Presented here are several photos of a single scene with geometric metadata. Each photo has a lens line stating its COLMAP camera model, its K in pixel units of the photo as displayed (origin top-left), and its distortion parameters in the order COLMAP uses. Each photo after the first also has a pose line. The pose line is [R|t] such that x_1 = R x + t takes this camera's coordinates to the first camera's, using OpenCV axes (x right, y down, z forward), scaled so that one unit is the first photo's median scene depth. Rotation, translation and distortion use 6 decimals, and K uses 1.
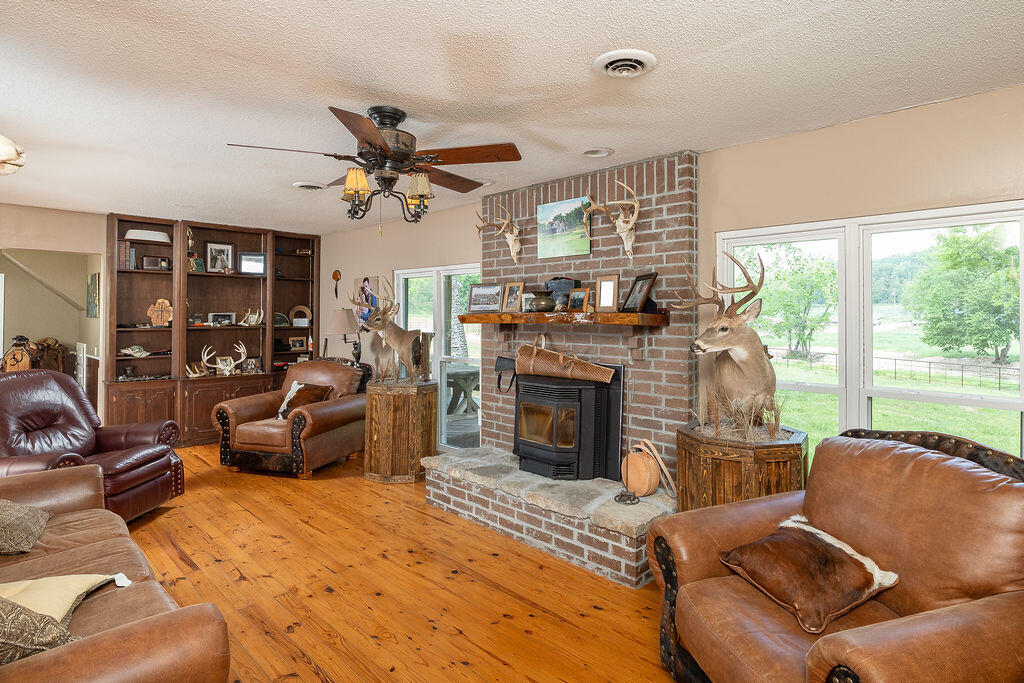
lens RADIAL K [[495.2, 0, 500.8], [0, 495.2, 312.3], [0, 0, 1]] dist [-0.004381, -0.000005]
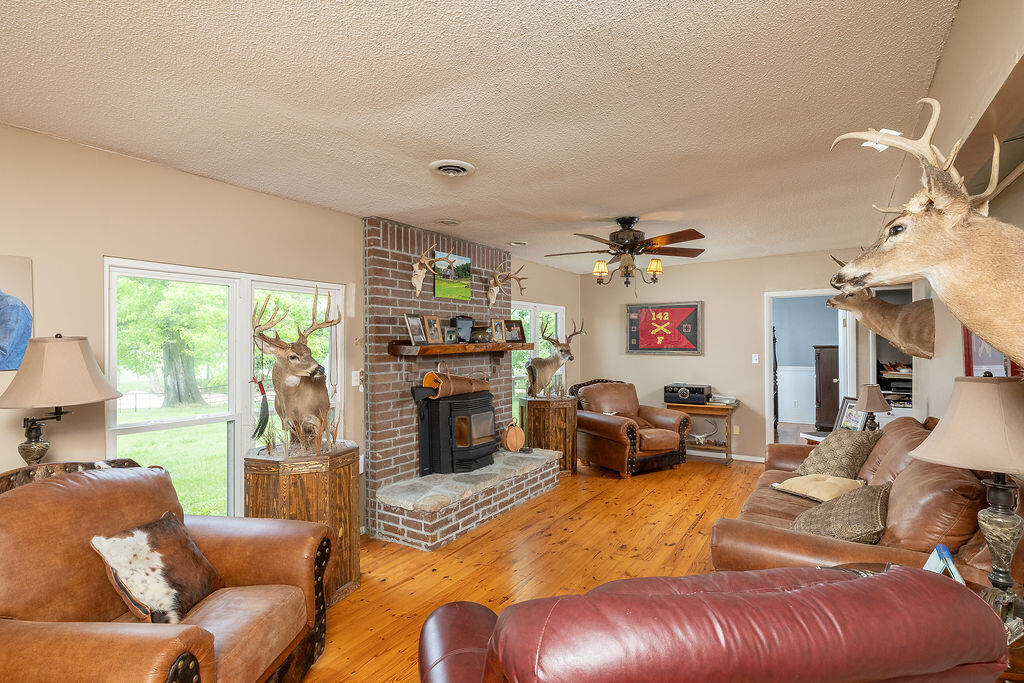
lens RADIAL K [[495.2, 0, 511.4], [0, 495.2, 341.4], [0, 0, 1]] dist [-0.004381, -0.000005]
pose [[-0.173544, 0.007548, 0.984797, -1.306854], [0.005320, 0.999963, -0.006727, 0.005536], [-0.984812, 0.004072, -0.173577, 1.228534]]
